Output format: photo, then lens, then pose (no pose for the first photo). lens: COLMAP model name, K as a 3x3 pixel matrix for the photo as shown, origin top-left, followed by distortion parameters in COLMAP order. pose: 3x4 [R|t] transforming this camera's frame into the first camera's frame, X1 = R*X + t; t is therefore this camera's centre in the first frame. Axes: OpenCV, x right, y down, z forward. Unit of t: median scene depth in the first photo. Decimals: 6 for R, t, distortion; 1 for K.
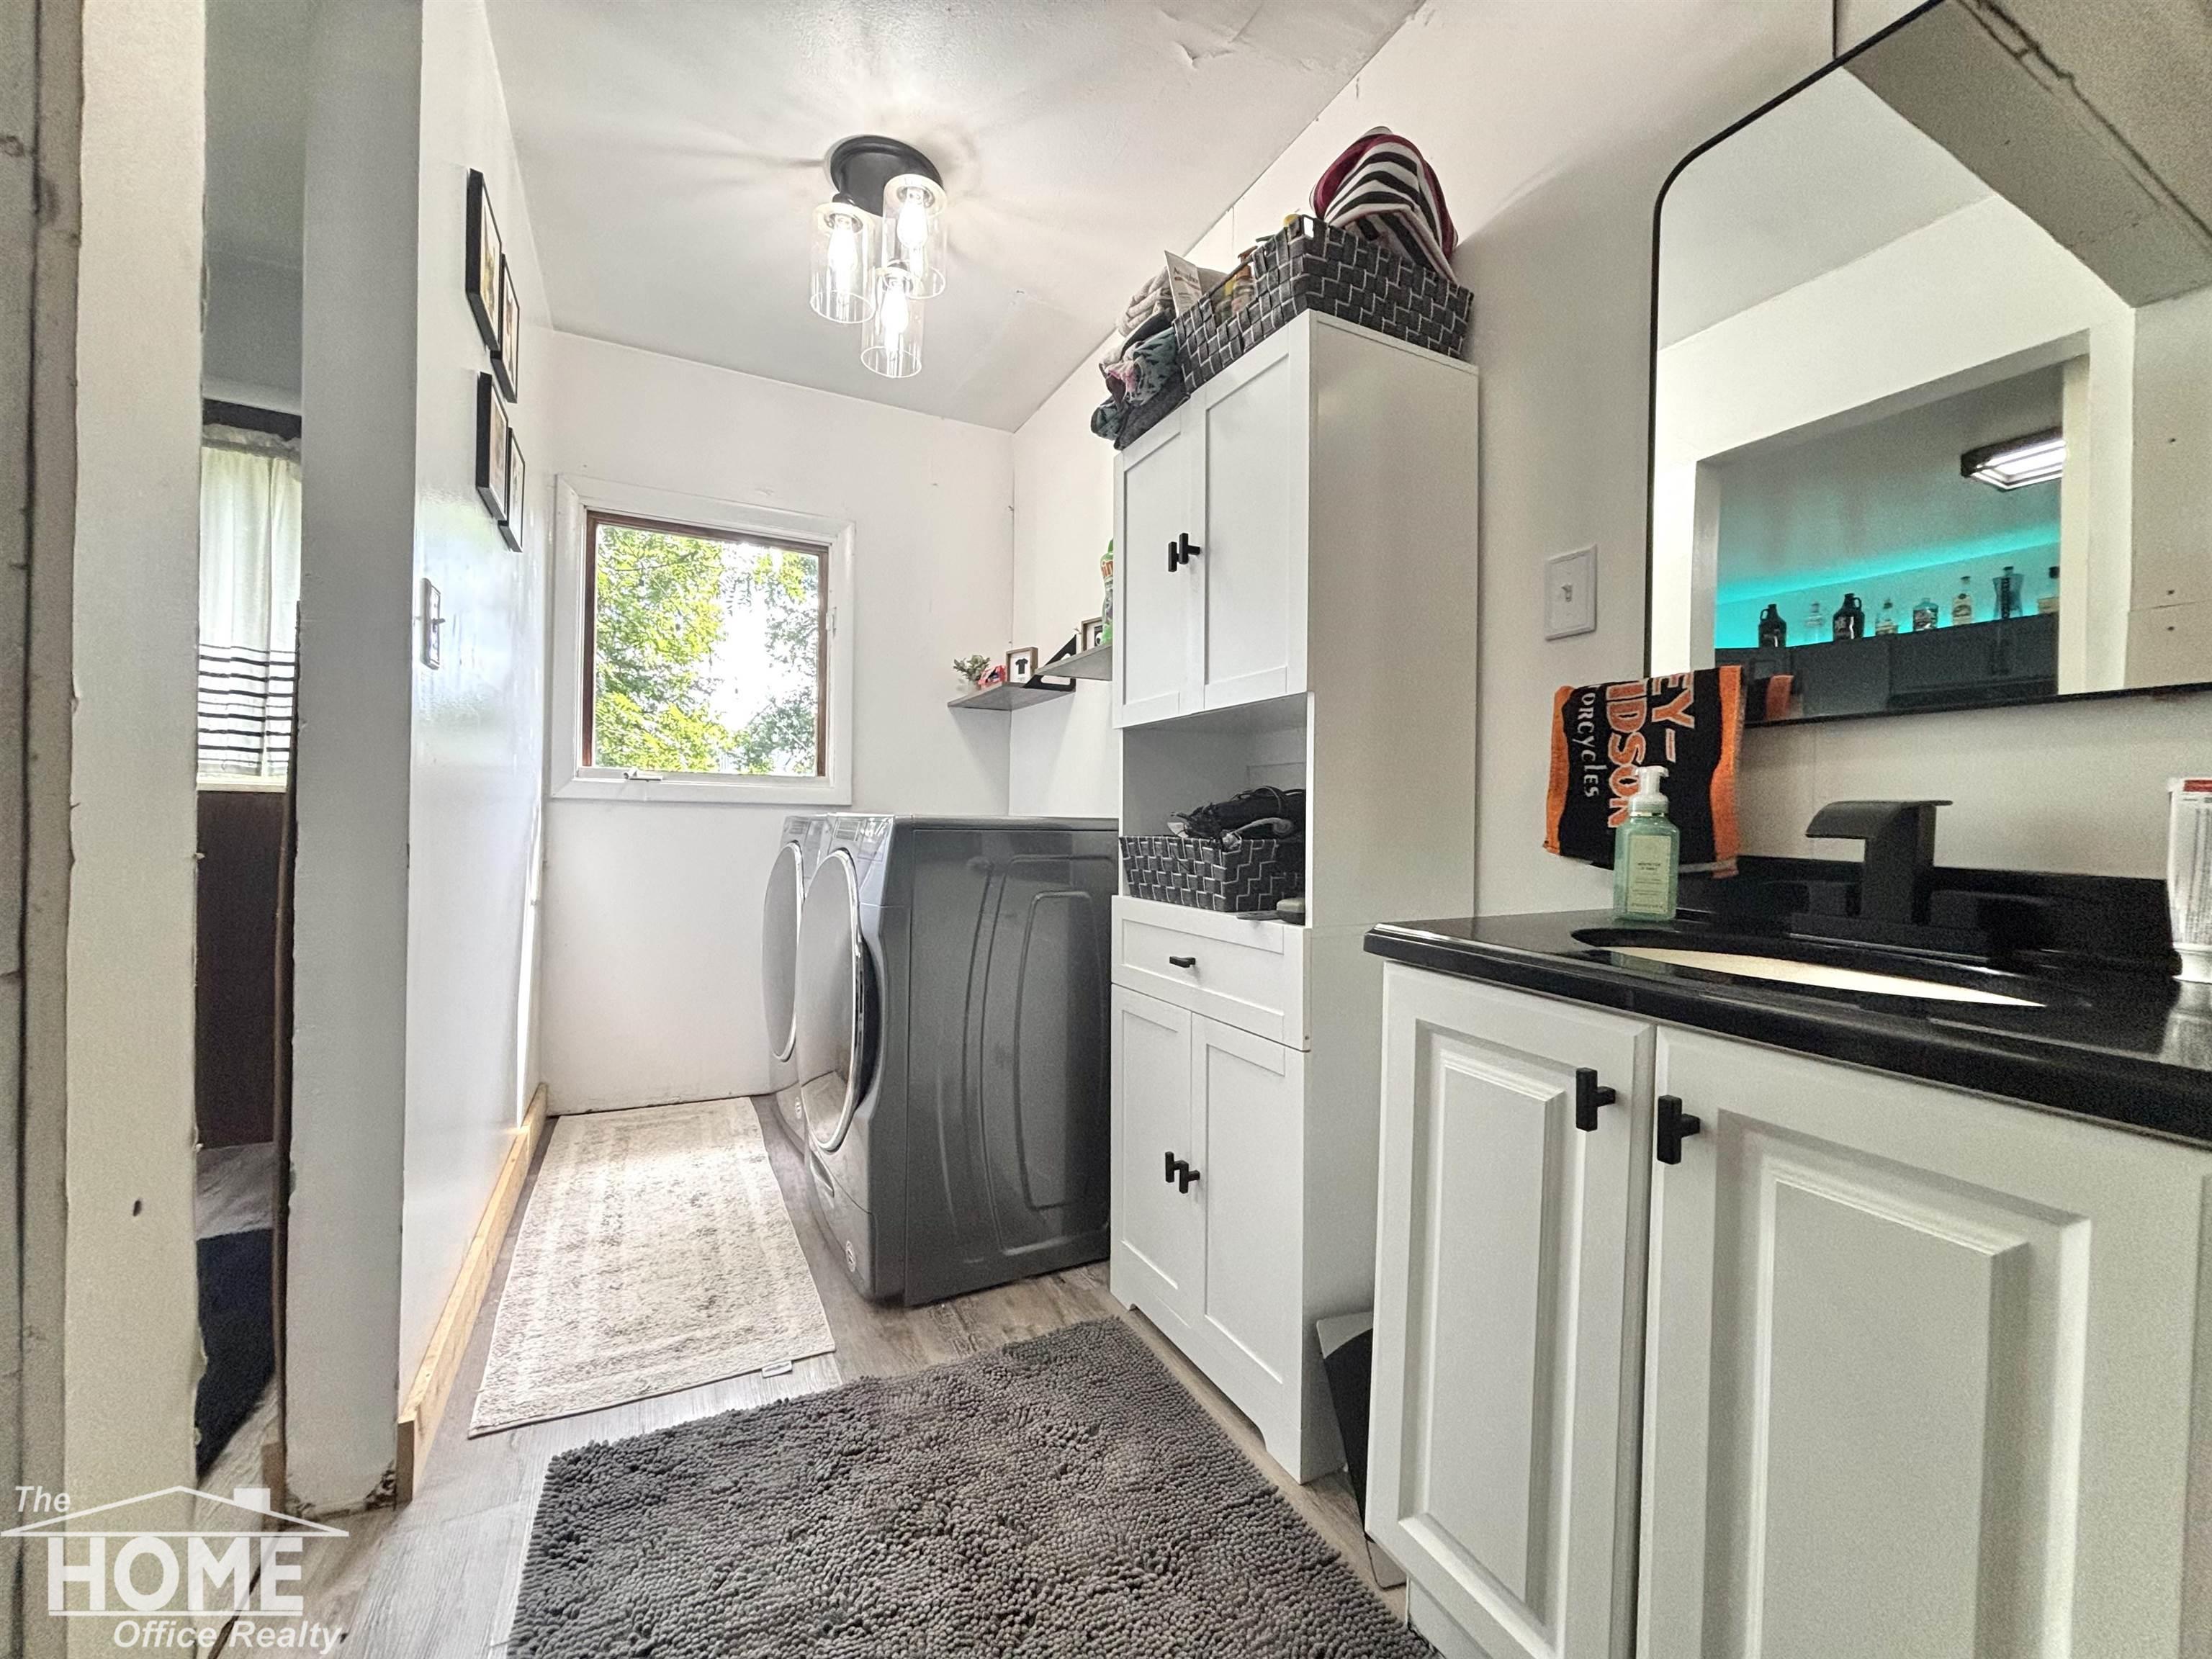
lens RADIAL K [[886.5, 0, 1106.0], [0, 886.5, 829.5], [0, 0, 1]] dist [-0.000208, -0.000071]
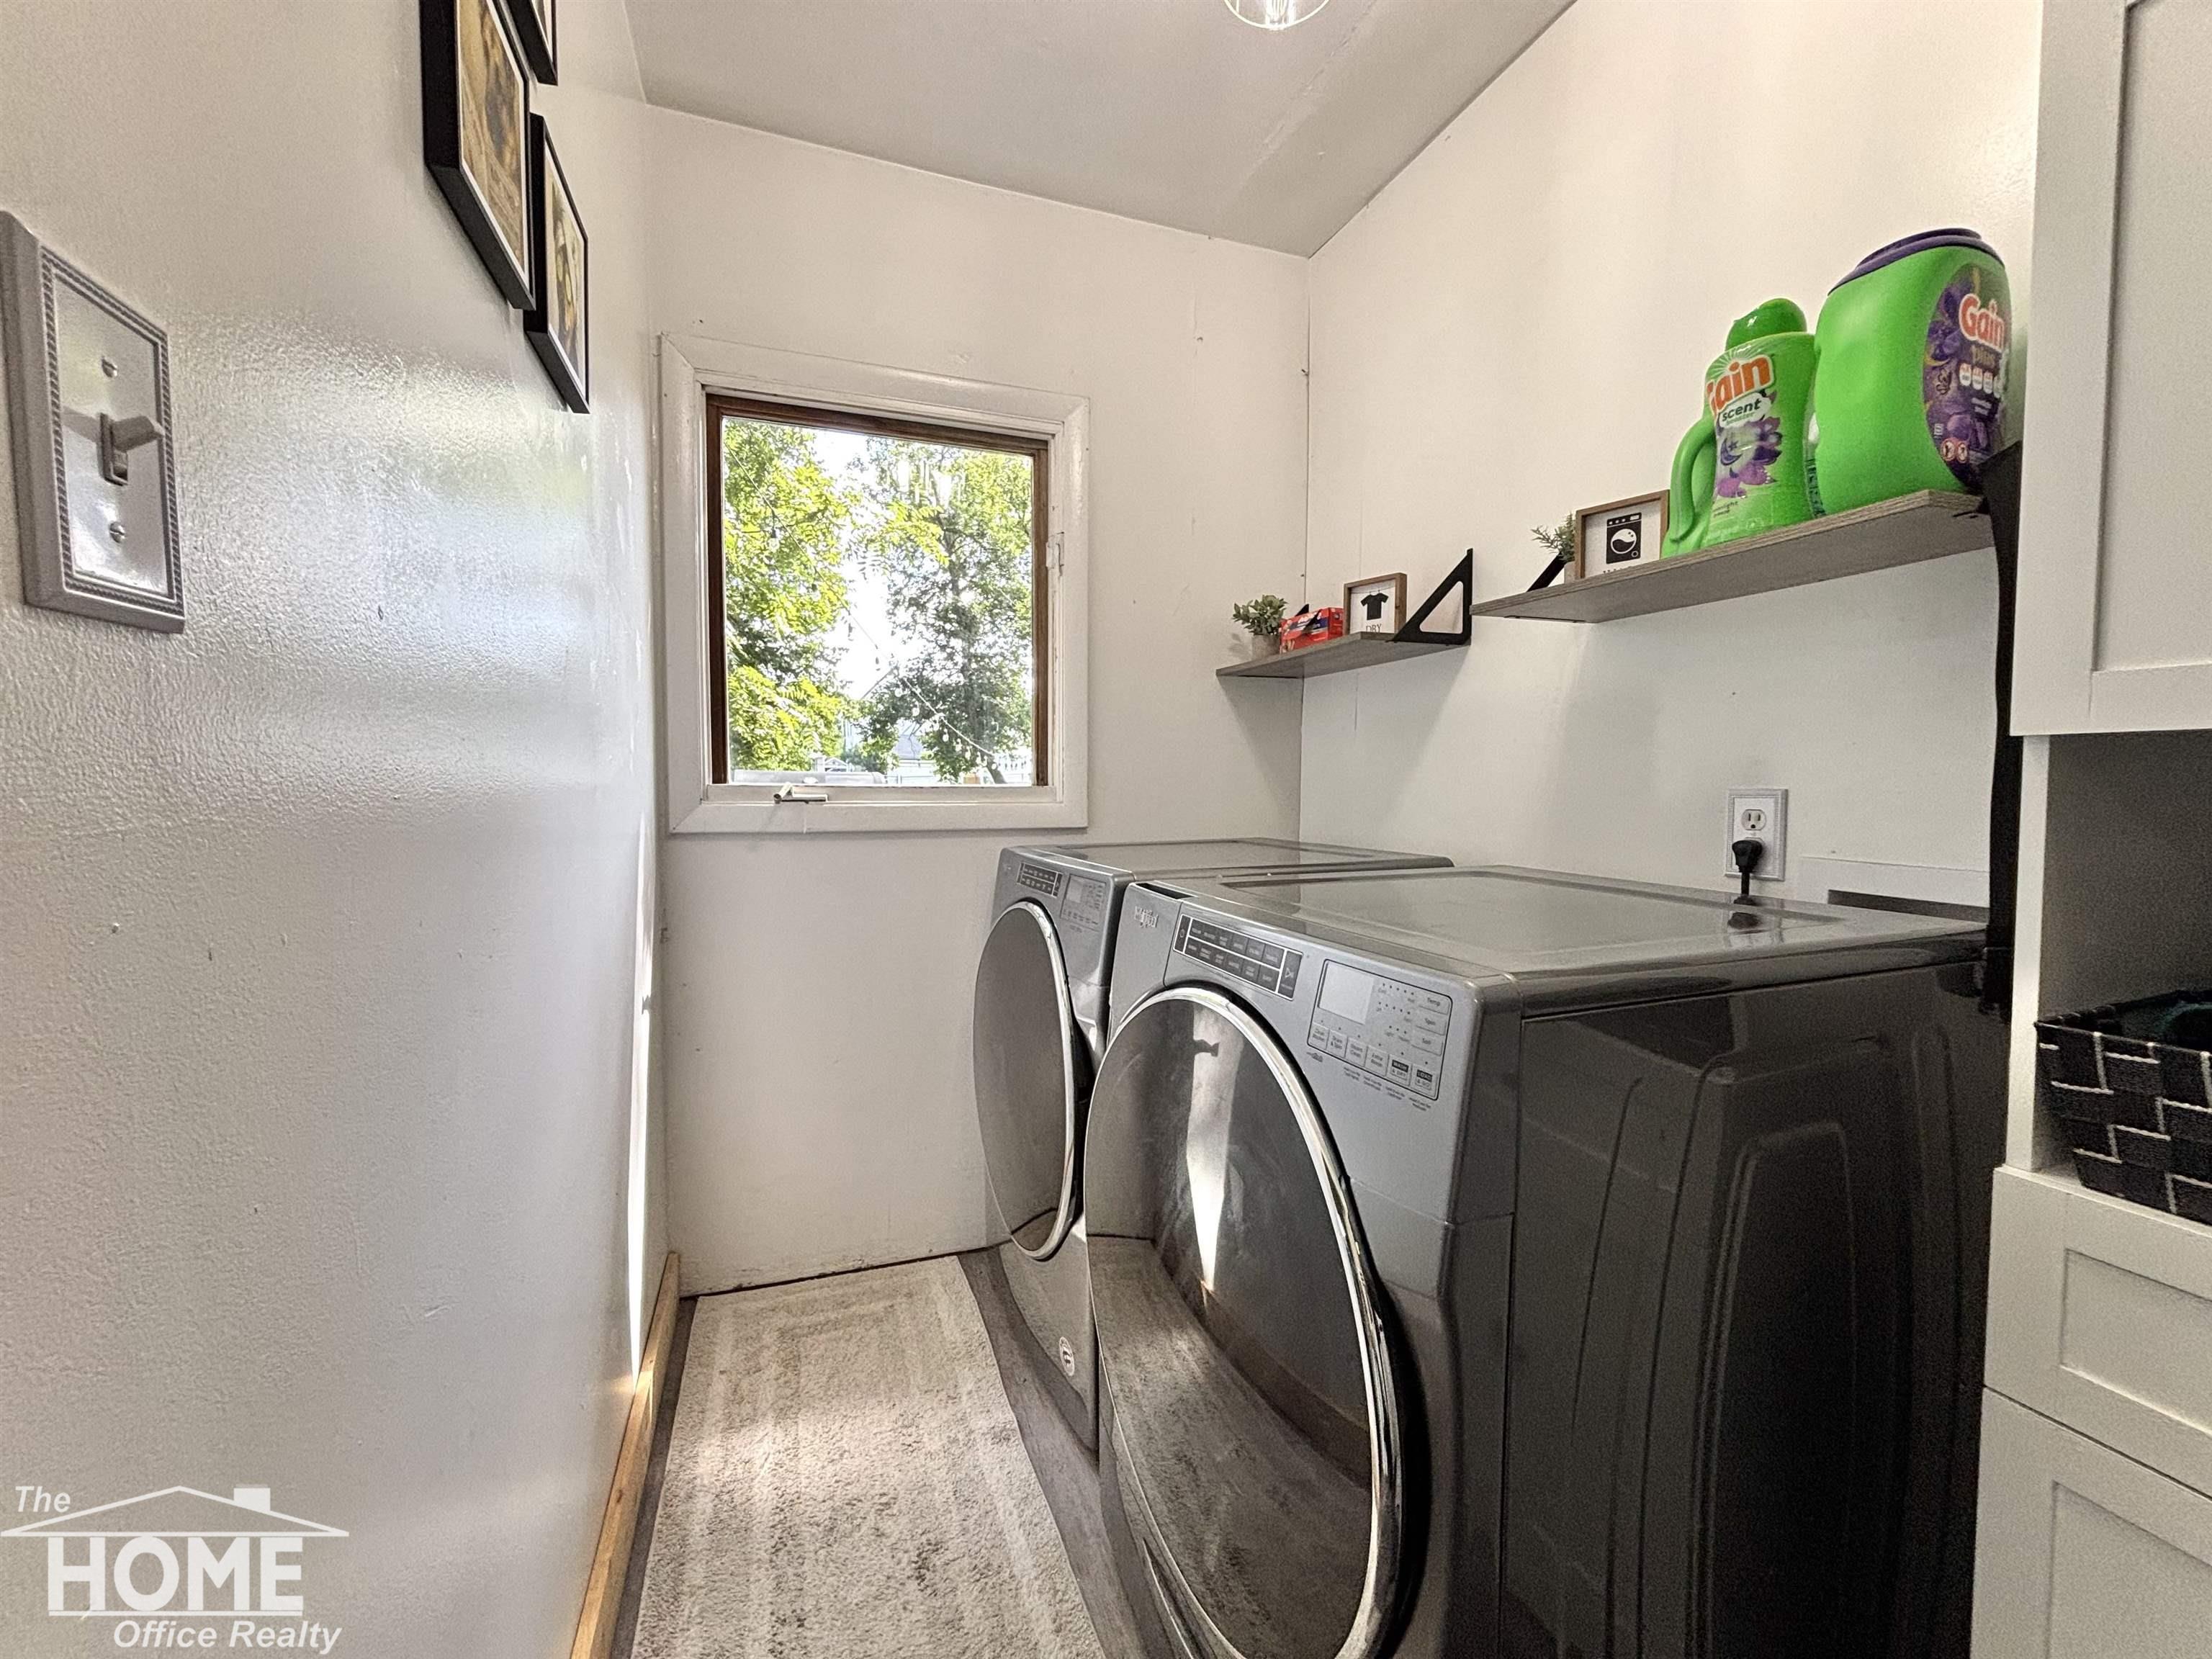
lens RADIAL K [[886.5, 0, 1106.0], [0, 886.5, 829.5], [0, 0, 1]] dist [-0.000208, -0.000071]
pose [[0.992512, -0.008565, -0.121843, -0.207150], [0.014030, 0.998930, 0.044068, -0.058965], [0.121335, -0.045448, 0.991571, 0.357551]]
